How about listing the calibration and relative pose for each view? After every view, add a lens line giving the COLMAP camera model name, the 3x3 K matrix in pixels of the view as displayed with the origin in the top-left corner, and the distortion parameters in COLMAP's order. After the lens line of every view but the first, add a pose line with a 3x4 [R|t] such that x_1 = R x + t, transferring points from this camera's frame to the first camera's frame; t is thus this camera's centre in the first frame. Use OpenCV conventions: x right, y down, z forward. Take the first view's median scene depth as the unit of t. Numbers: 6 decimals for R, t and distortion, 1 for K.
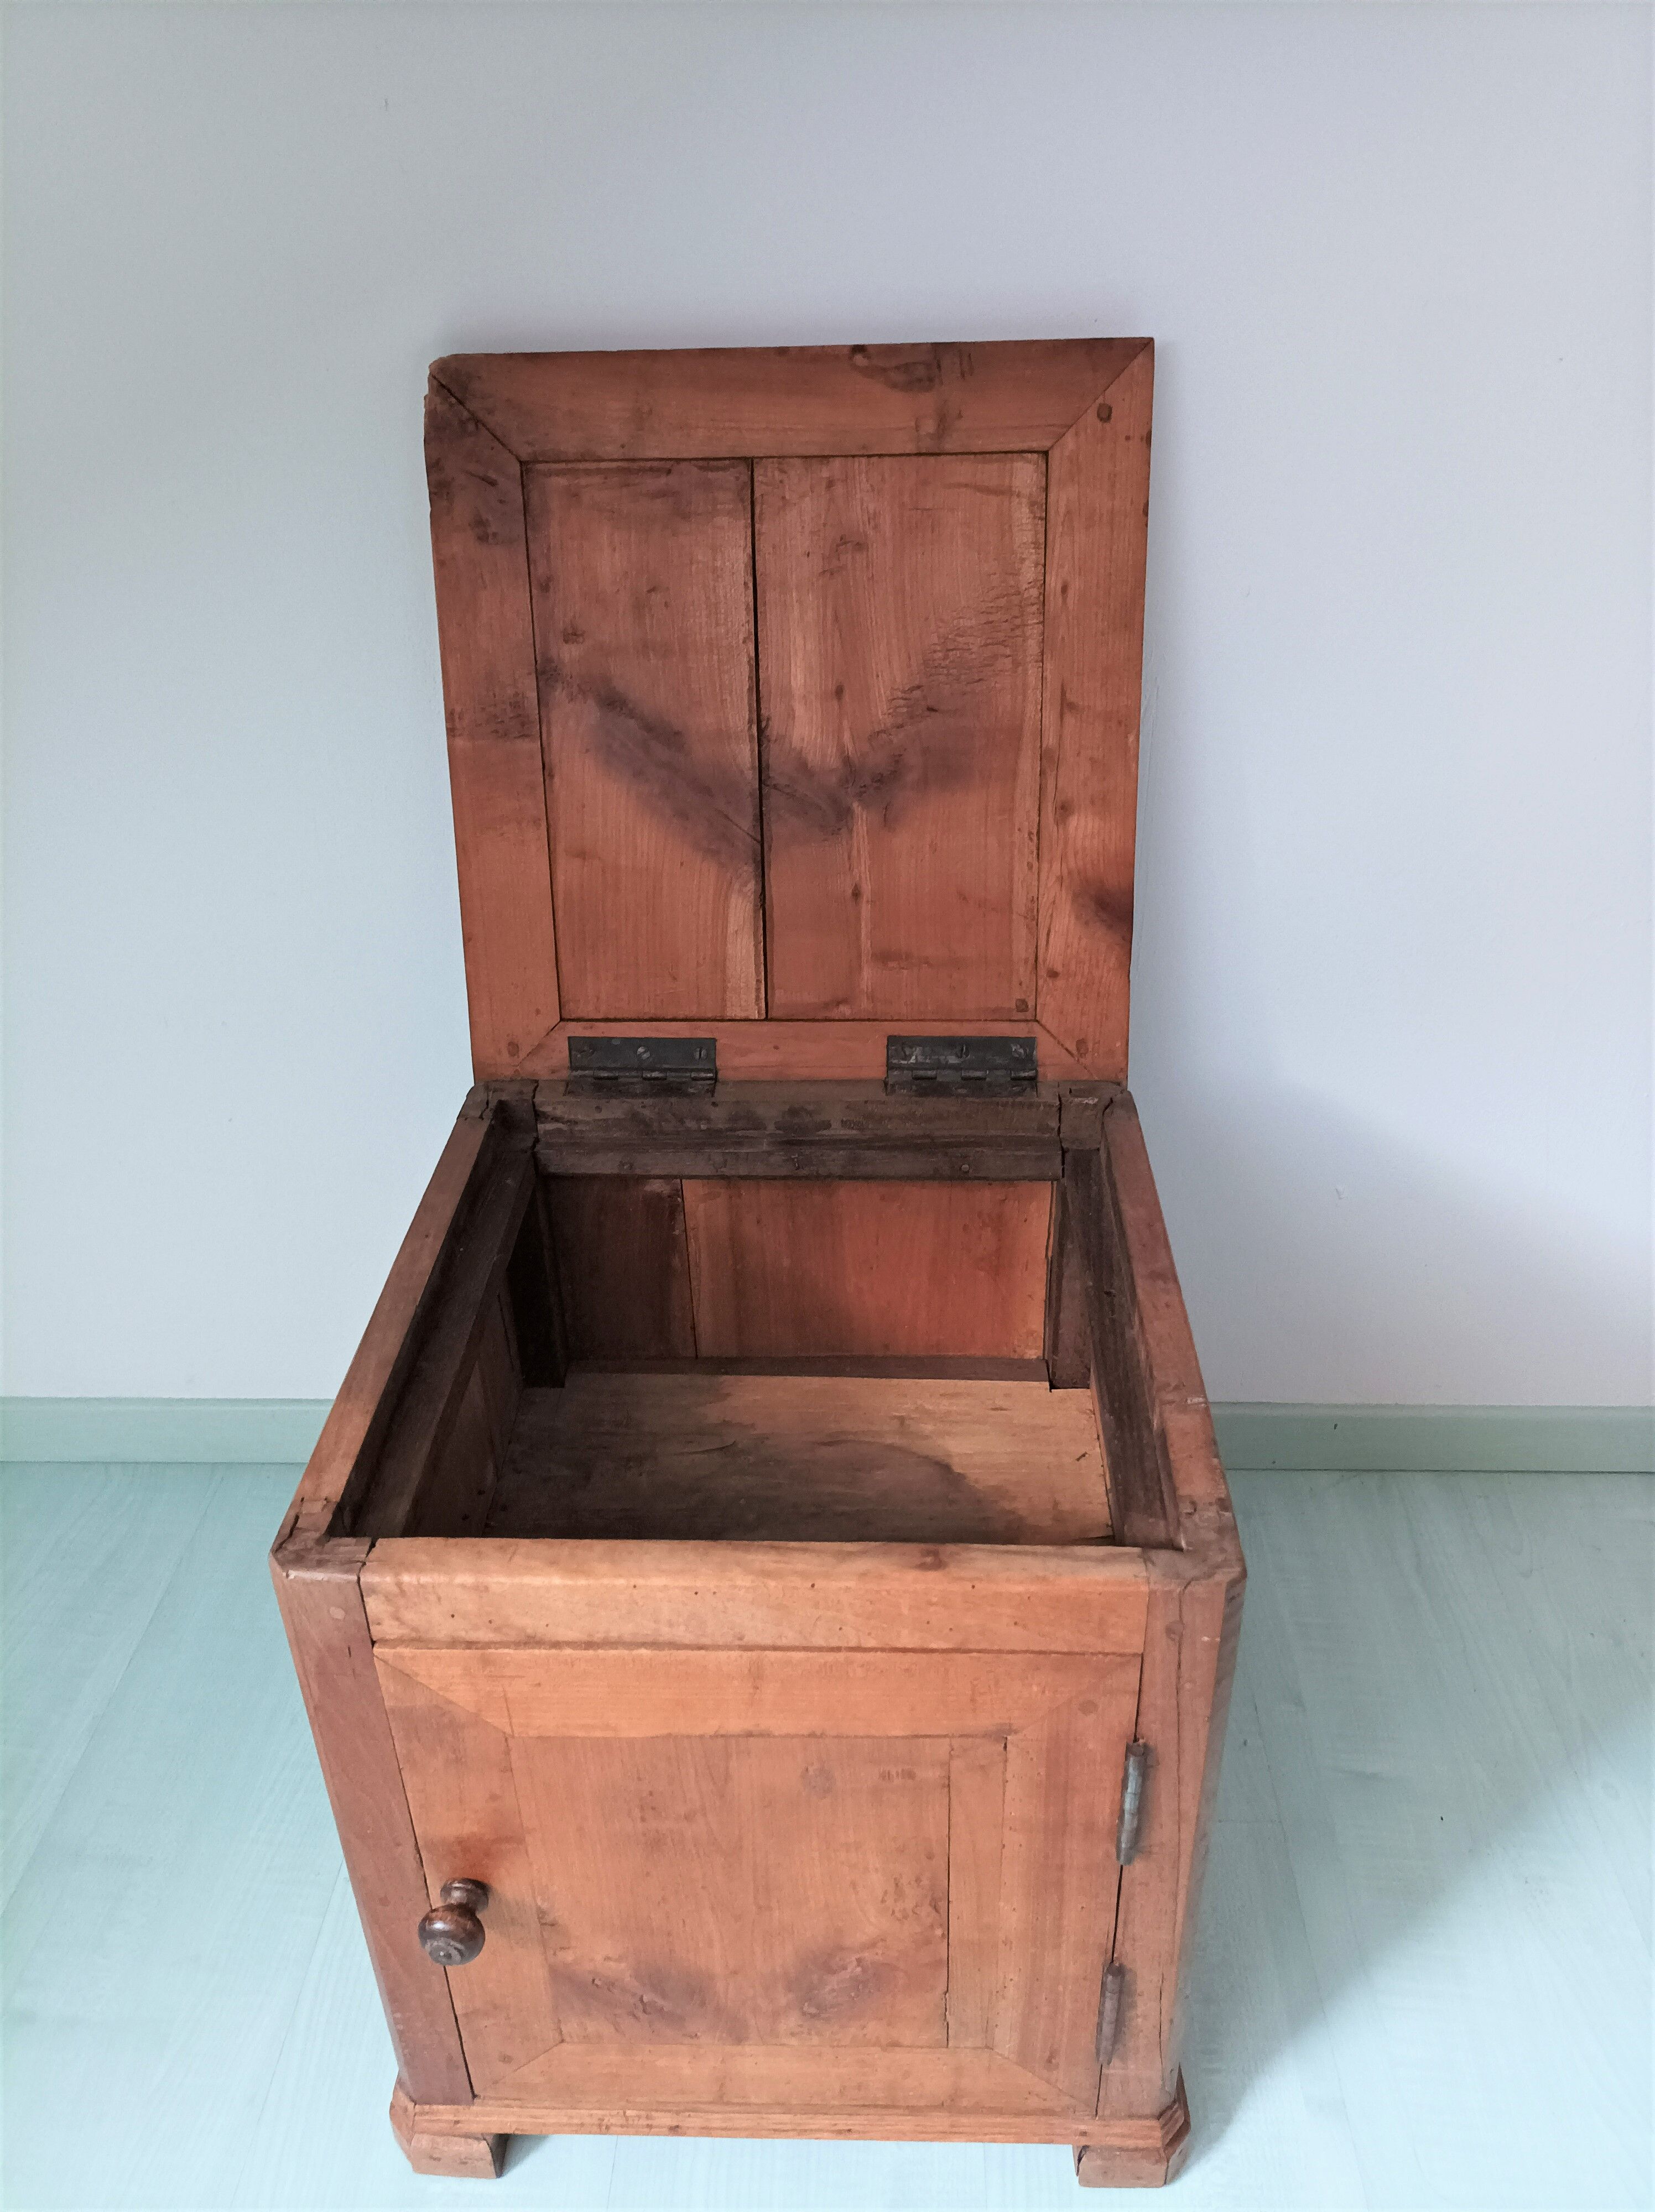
lens RADIAL K [[1646.5, 0, 840.1], [0, 1646.5, 1065.0], [0, 0, 1]] dist [0.003030, 0.002799]
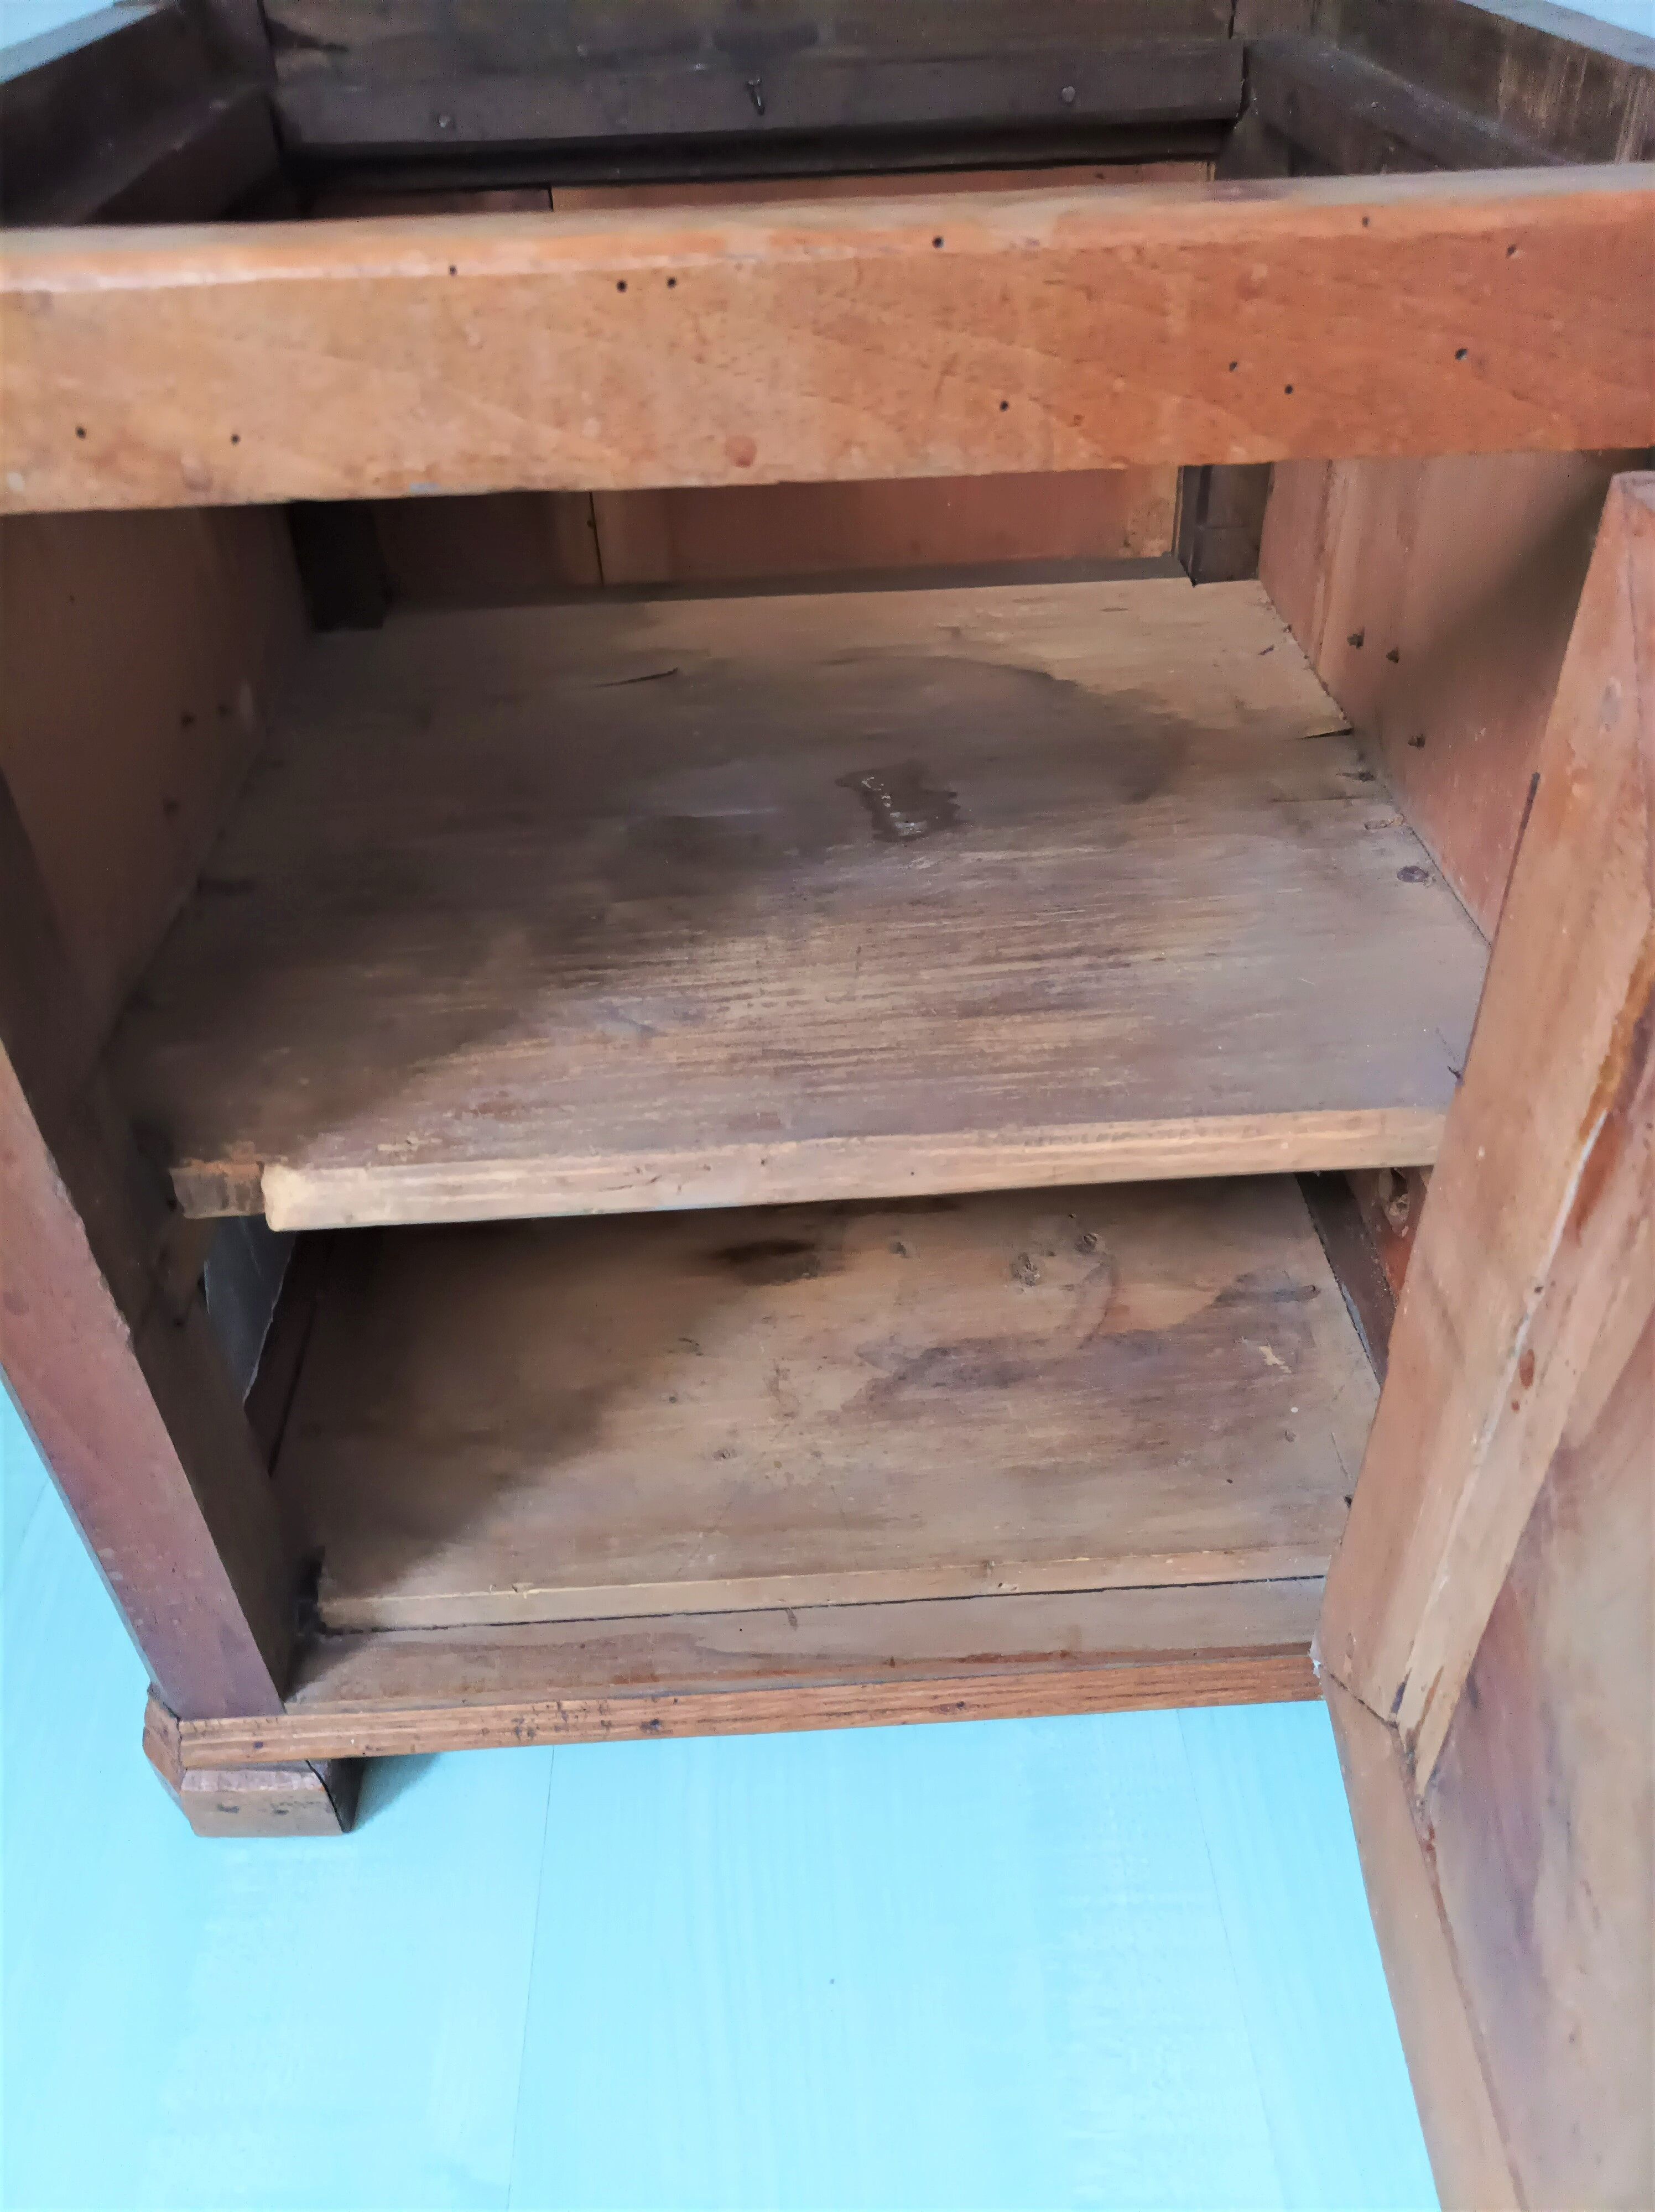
lens RADIAL K [[1646.5, 0, 841.7], [0, 1646.5, 1090.6], [0, 0, 1]] dist [0.003030, 0.002799]
pose [[0.997138, -0.055129, 0.051729, -0.057081], [0.046721, 0.987332, 0.151635, 0.378751], [-0.059433, -0.148784, 0.987082, 0.514146]]
